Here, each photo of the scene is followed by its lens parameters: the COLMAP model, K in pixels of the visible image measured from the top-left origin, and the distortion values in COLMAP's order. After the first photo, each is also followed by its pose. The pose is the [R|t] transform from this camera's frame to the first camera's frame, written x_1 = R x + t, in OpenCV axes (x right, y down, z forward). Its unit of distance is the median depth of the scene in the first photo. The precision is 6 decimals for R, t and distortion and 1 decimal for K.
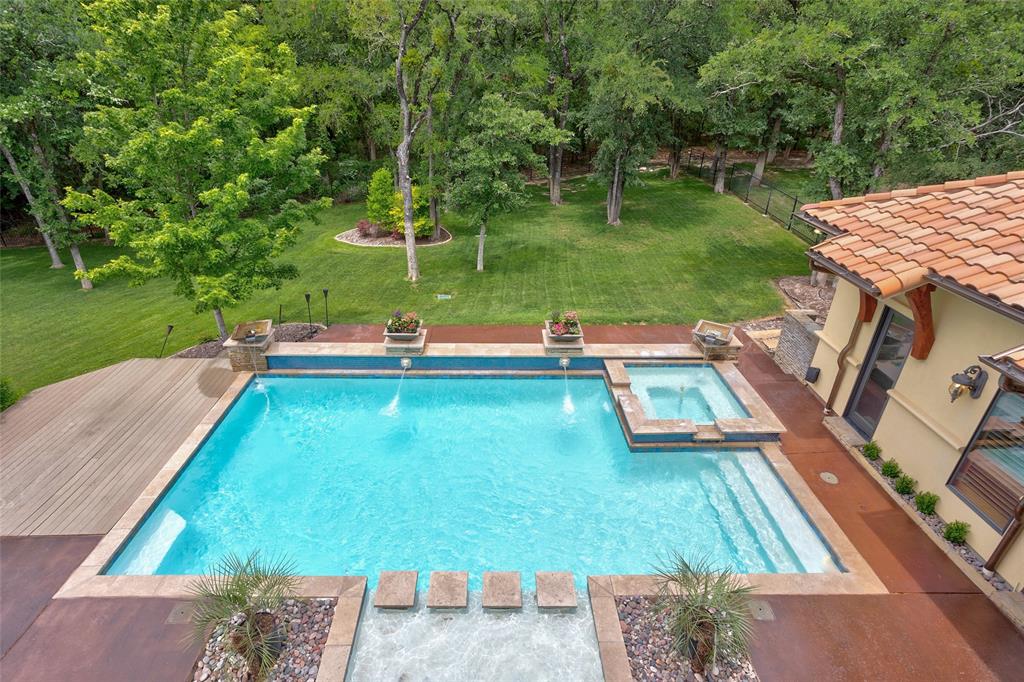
lens RADIAL K [[497.4, 0, 500.6], [0, 497.4, 326.1], [0, 0, 1]] dist [-0.034463, 0.015986]
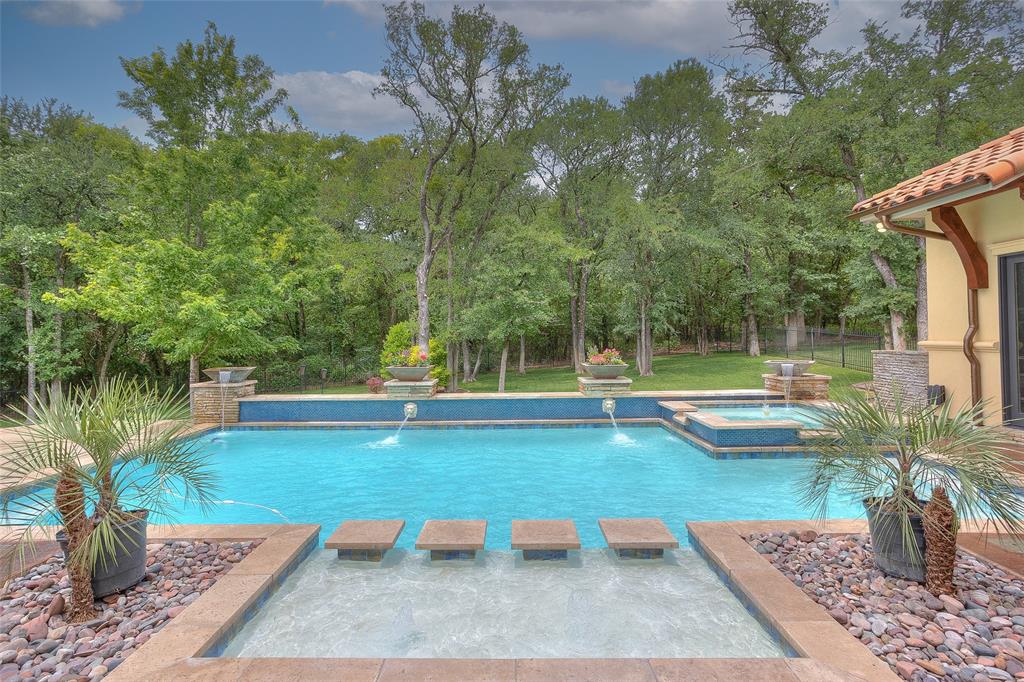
lens RADIAL K [[527.4, 0, 505.9], [0, 527.4, 334.2], [0, 0, 1]] dist [-0.004738, 0.002485]
pose [[0.999321, -0.026877, -0.025203, -0.011130], [0.012906, 0.896018, -0.443830, 0.318600], [0.034511, 0.443203, 0.895757, 0.172934]]
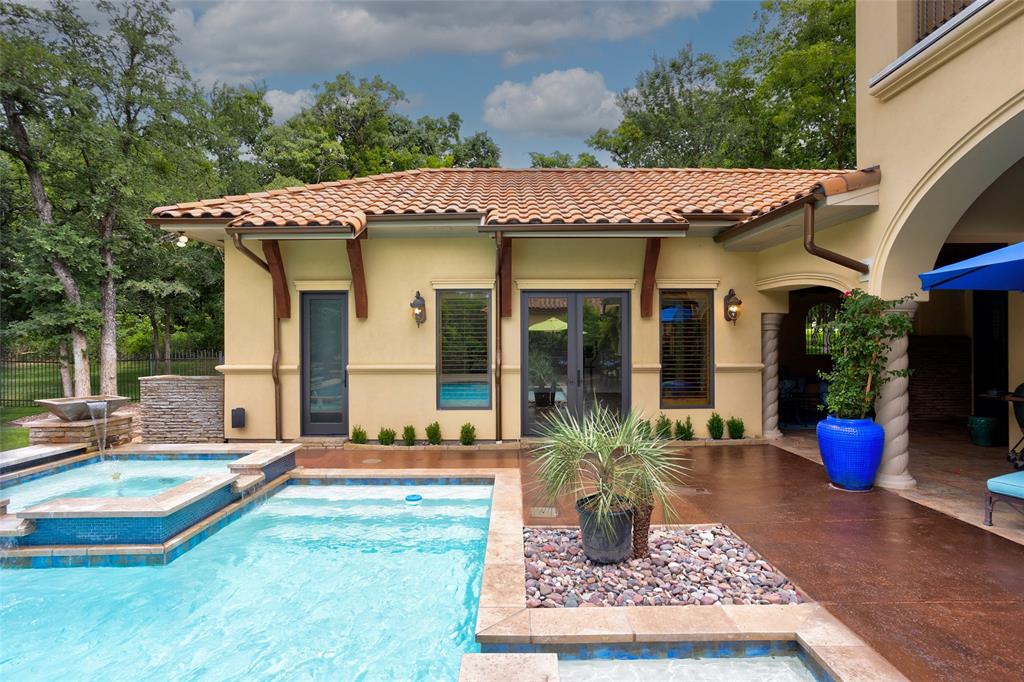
lens RADIAL K [[512.3, 0, 507.8], [0, 512.3, 342.8], [0, 0, 1]] dist [-0.009681, 0.000073]
pose [[0.018976, -0.011648, 0.999752, -0.145293], [0.447949, 0.894057, 0.001914, 0.158479], [-0.893857, 0.447802, 0.022183, 0.467354]]
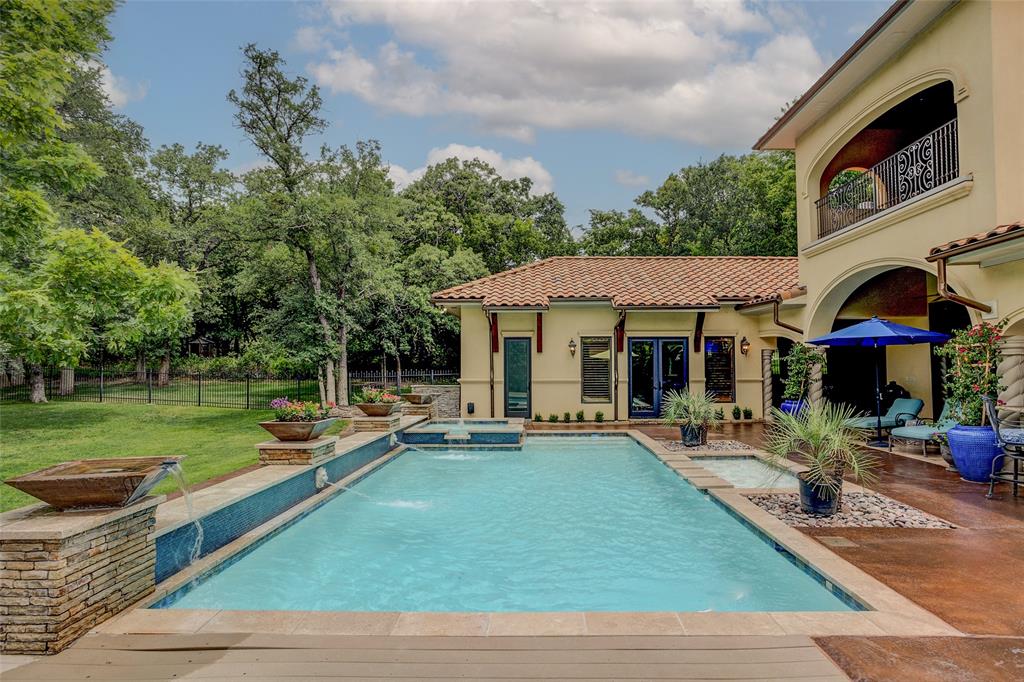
lens RADIAL K [[537.9, 0, 528.2], [0, 537.9, 343.3], [0, 0, 1]] dist [-0.019260, 0.009676]
pose [[0.025967, 0.029663, 0.999223, -0.775194], [0.447630, 0.893404, -0.038154, 0.058239], [-0.893842, 0.448273, 0.009921, 0.647964]]
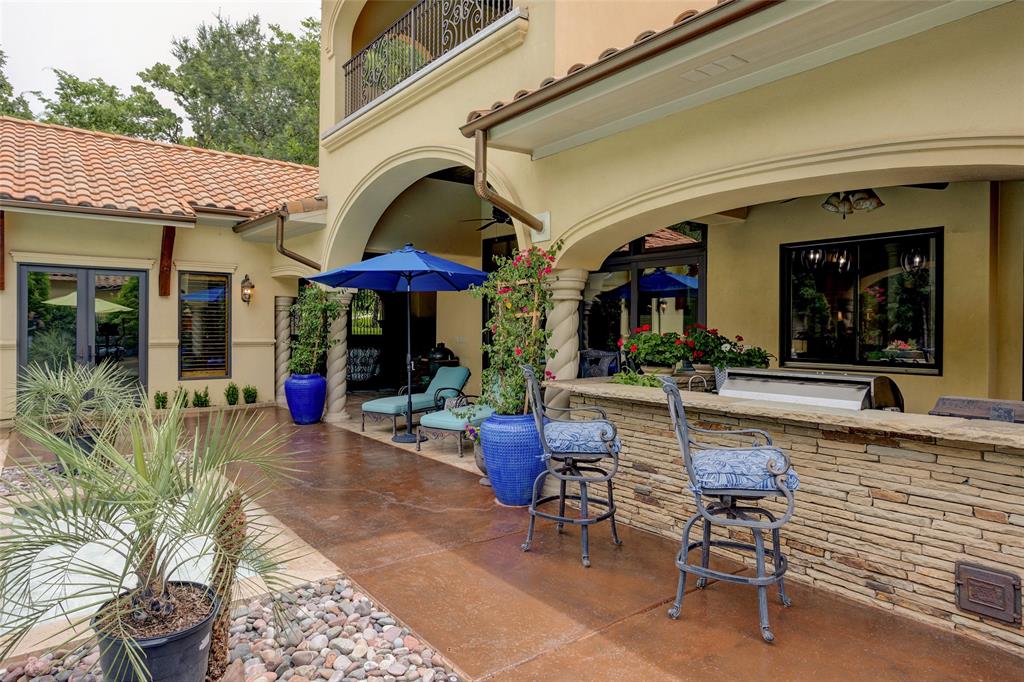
lens RADIAL K [[634.2, 0, 501.5], [0, 634.2, 334.9], [0, 0, 1]] dist [-0.003034, 0.003034]
pose [[-0.583166, -0.024594, 0.811980, -0.486685], [0.349113, 0.894944, 0.277840, 0.178541], [-0.733510, 0.445500, -0.513315, 0.438387]]
